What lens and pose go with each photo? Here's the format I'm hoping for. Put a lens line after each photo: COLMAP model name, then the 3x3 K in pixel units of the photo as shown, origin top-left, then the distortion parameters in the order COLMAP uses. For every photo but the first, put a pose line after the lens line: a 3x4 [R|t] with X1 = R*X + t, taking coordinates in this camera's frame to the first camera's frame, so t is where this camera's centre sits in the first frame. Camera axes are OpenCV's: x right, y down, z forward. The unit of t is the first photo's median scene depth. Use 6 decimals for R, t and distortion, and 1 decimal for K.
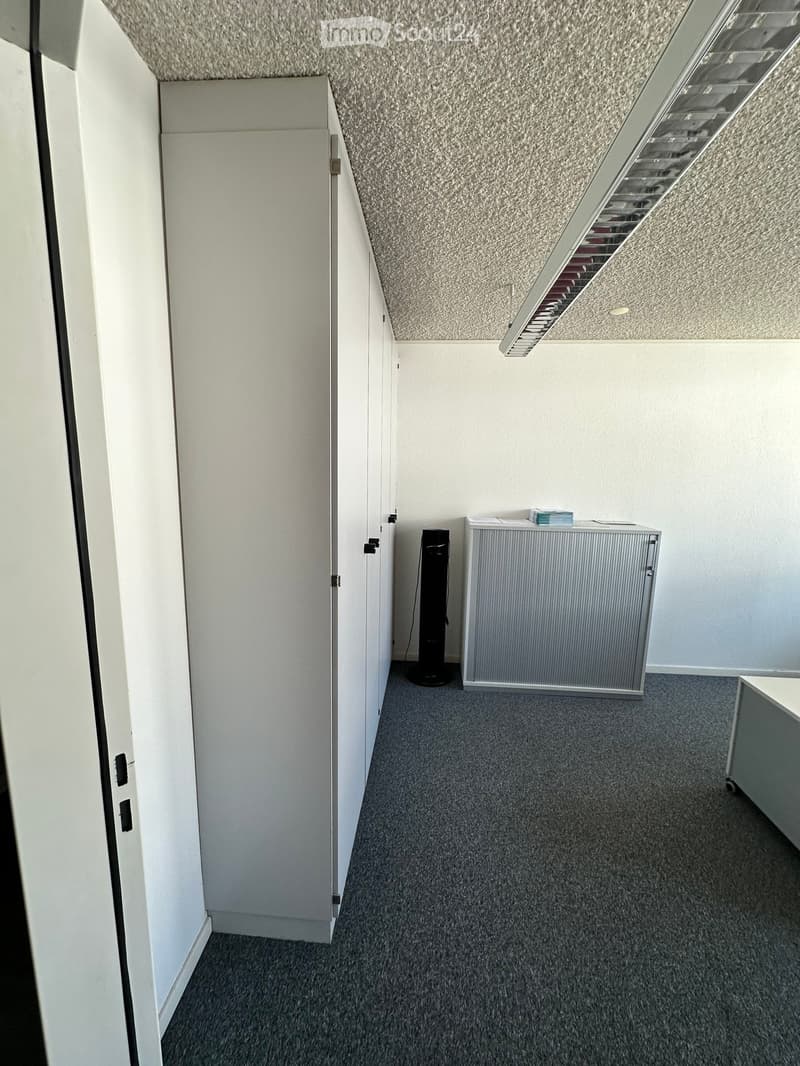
lens RADIAL K [[421.7, 0, 400.1], [0, 421.7, 530.0], [0, 0, 1]] dist [-0.001478, 0.000240]
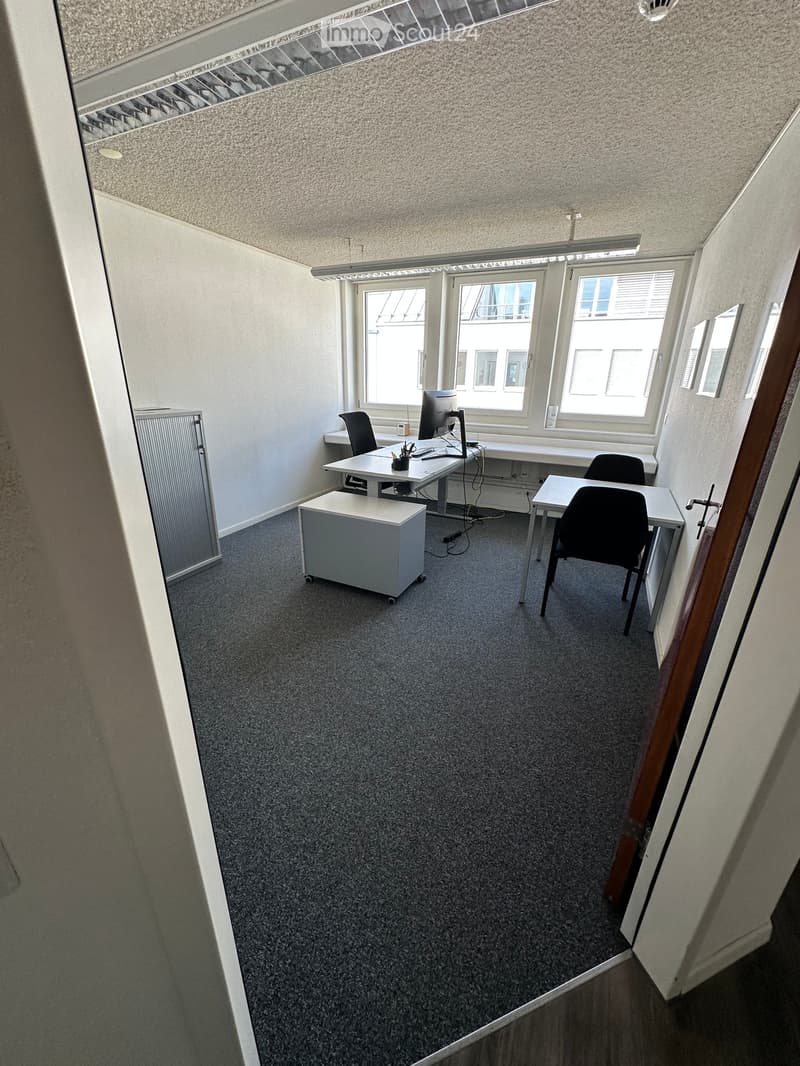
lens RADIAL K [[421.7, 0, 403.2], [0, 421.7, 525.5], [0, 0, 1]] dist [-0.001478, 0.000240]
pose [[0.363545, -0.326767, 0.872387, -0.242201], [0.123837, 0.945103, 0.302398, 0.018025], [-0.923309, -0.001902, 0.384054, 0.092328]]
